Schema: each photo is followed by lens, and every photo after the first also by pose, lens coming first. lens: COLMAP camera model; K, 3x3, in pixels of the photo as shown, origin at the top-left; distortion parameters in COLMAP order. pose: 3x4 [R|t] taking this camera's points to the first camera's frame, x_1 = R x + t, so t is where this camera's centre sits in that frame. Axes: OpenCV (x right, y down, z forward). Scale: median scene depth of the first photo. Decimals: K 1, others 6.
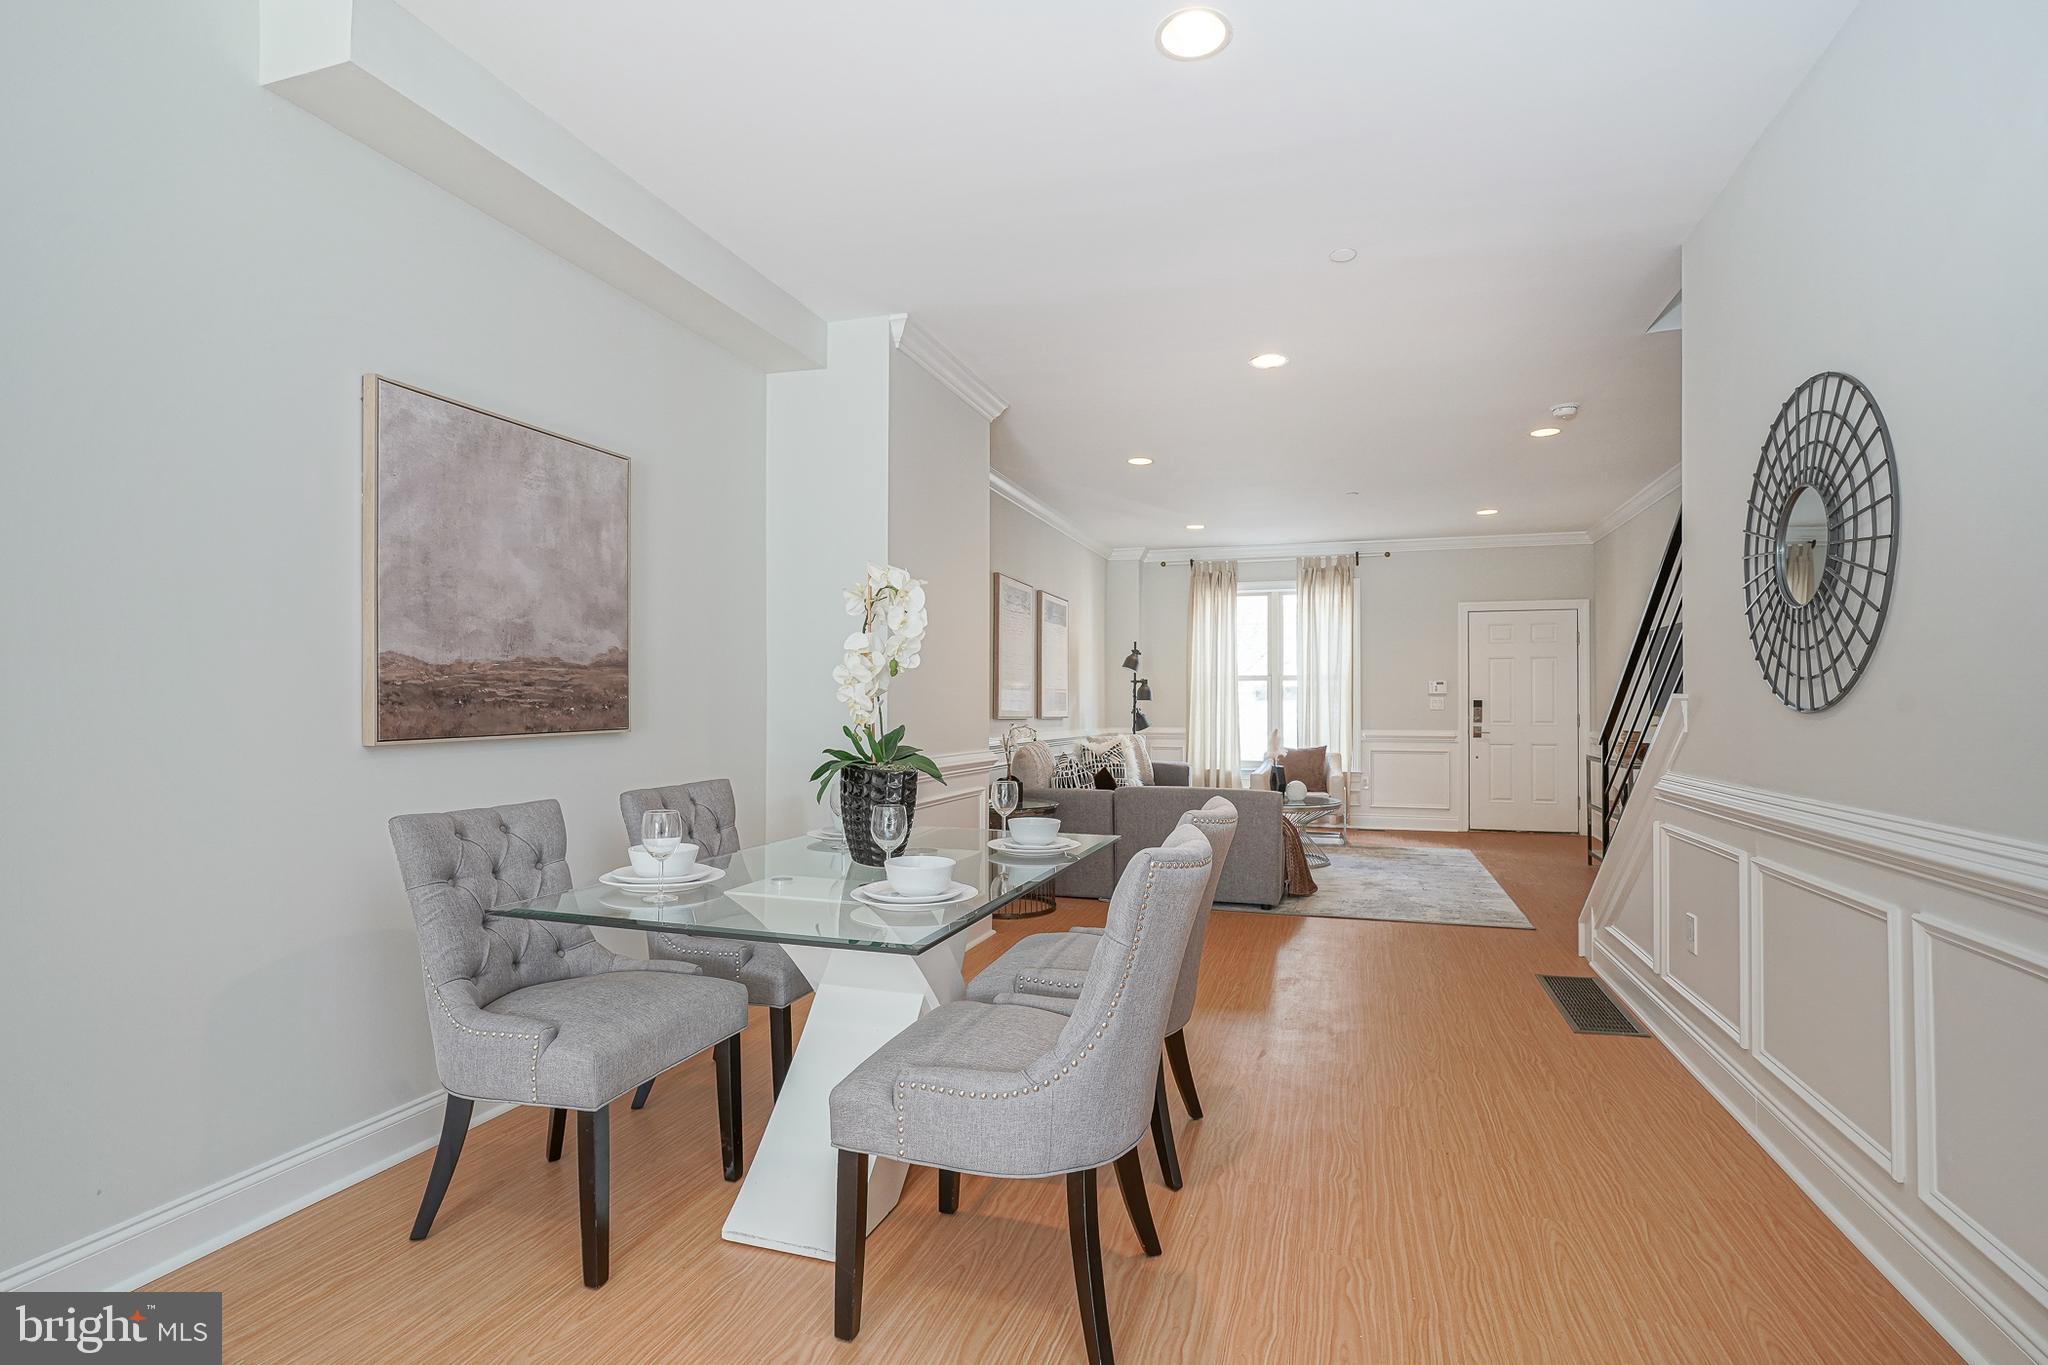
lens RADIAL K [[1005.0, 0, 1034.3], [0, 1005.0, 707.5], [0, 0, 1]] dist [-0.004243, 0.002722]
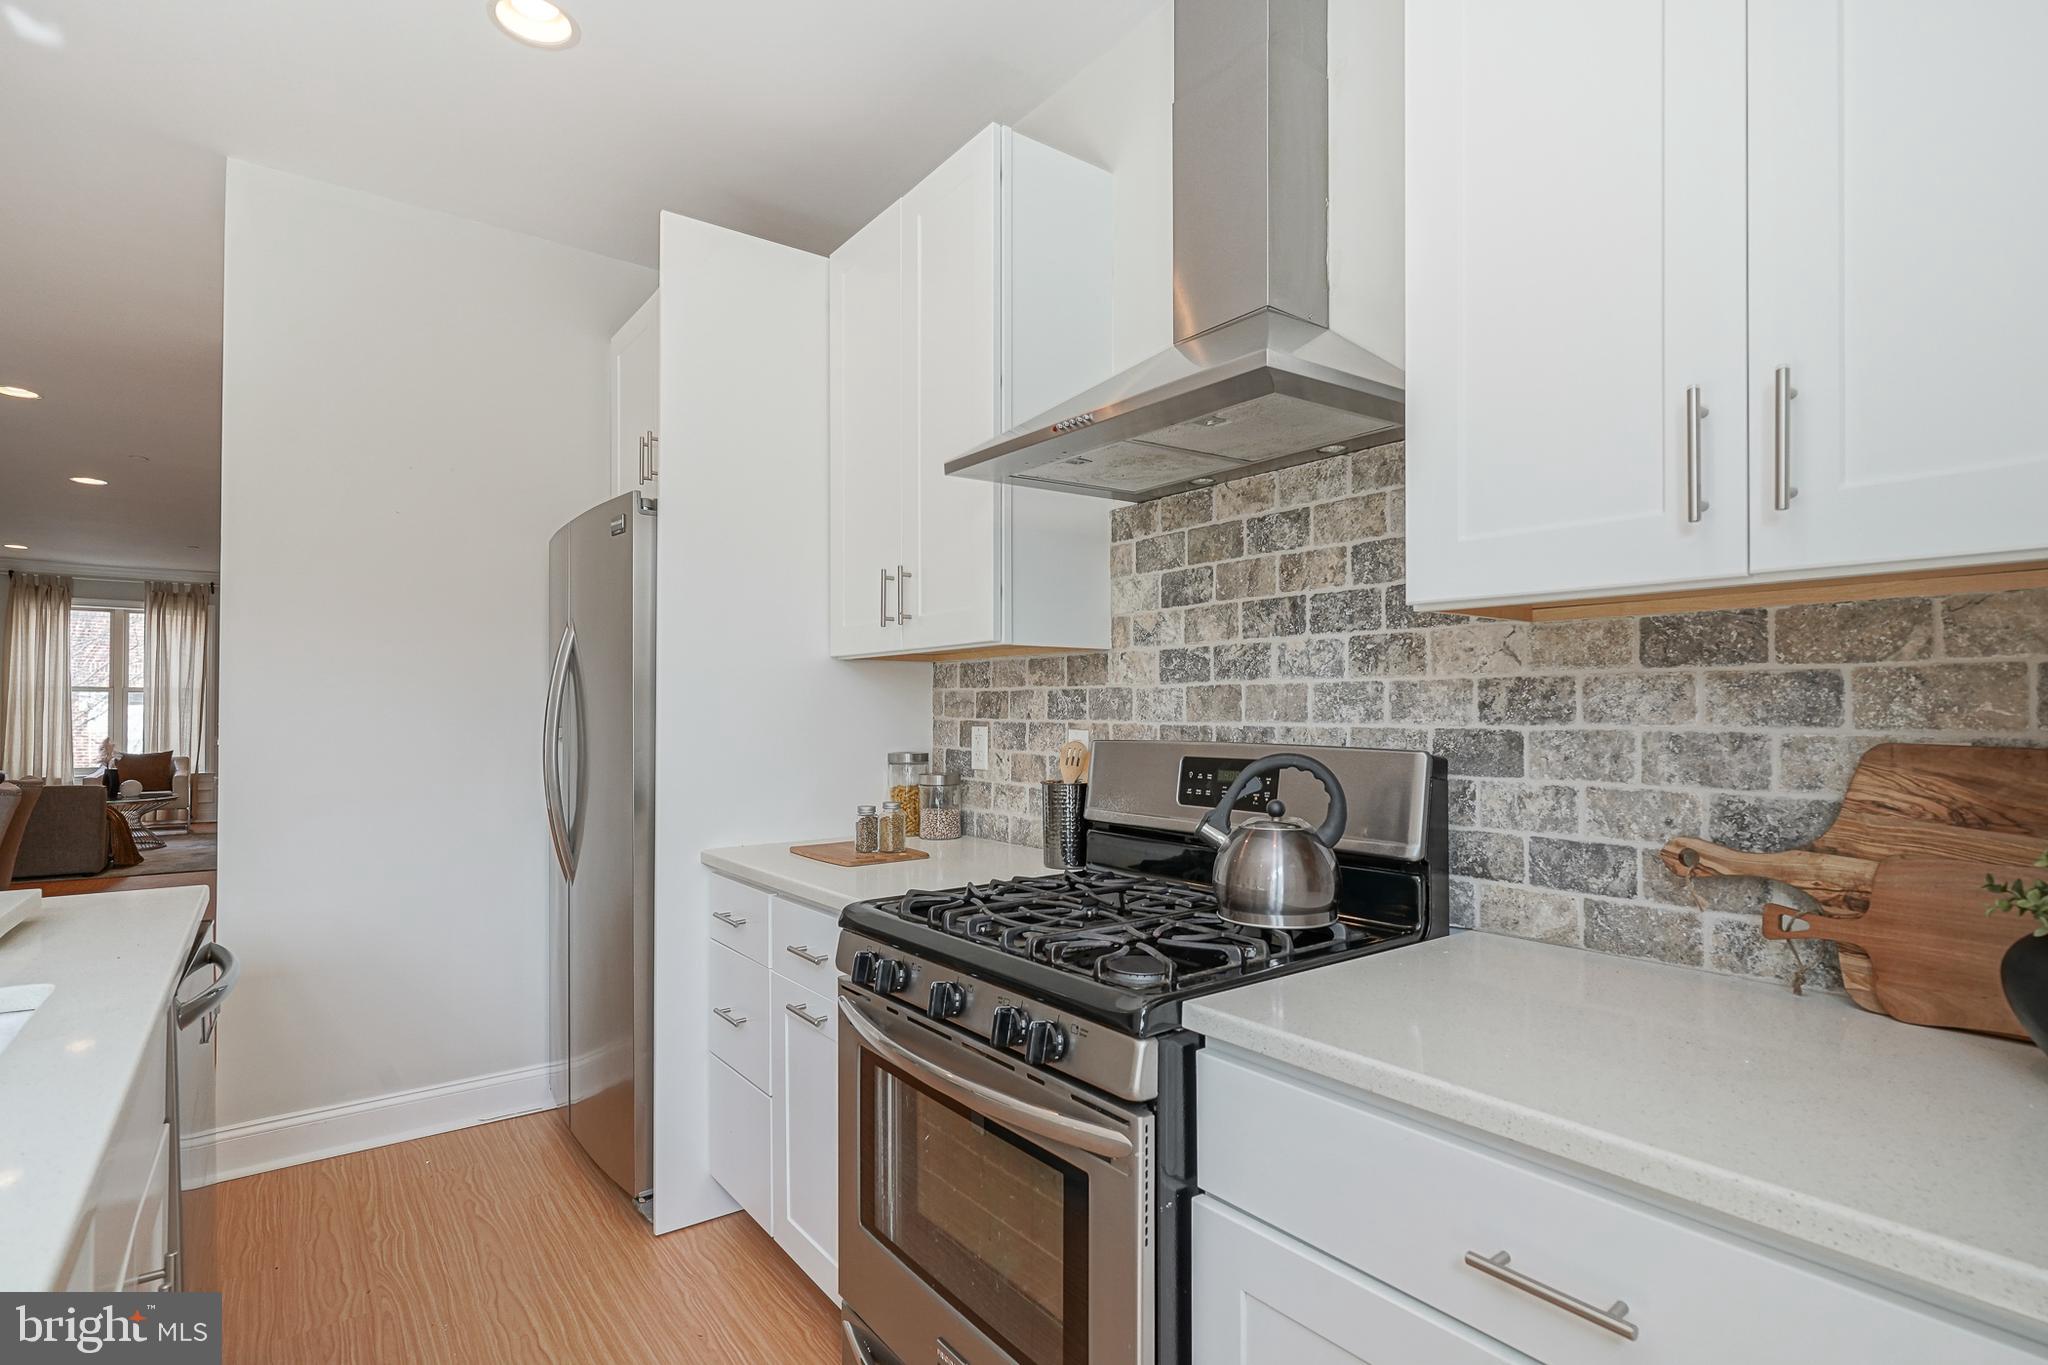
lens RADIAL K [[1005.0, 0, 1022.0], [0, 1005.0, 700.8], [0, 0, 1]] dist [-0.004243, 0.002722]
pose [[0.586283, 0.010790, 0.810035, -0.069382], [-0.003841, 0.999937, -0.010540, -0.010413], [-0.810097, 0.003068, 0.586287, -0.454946]]
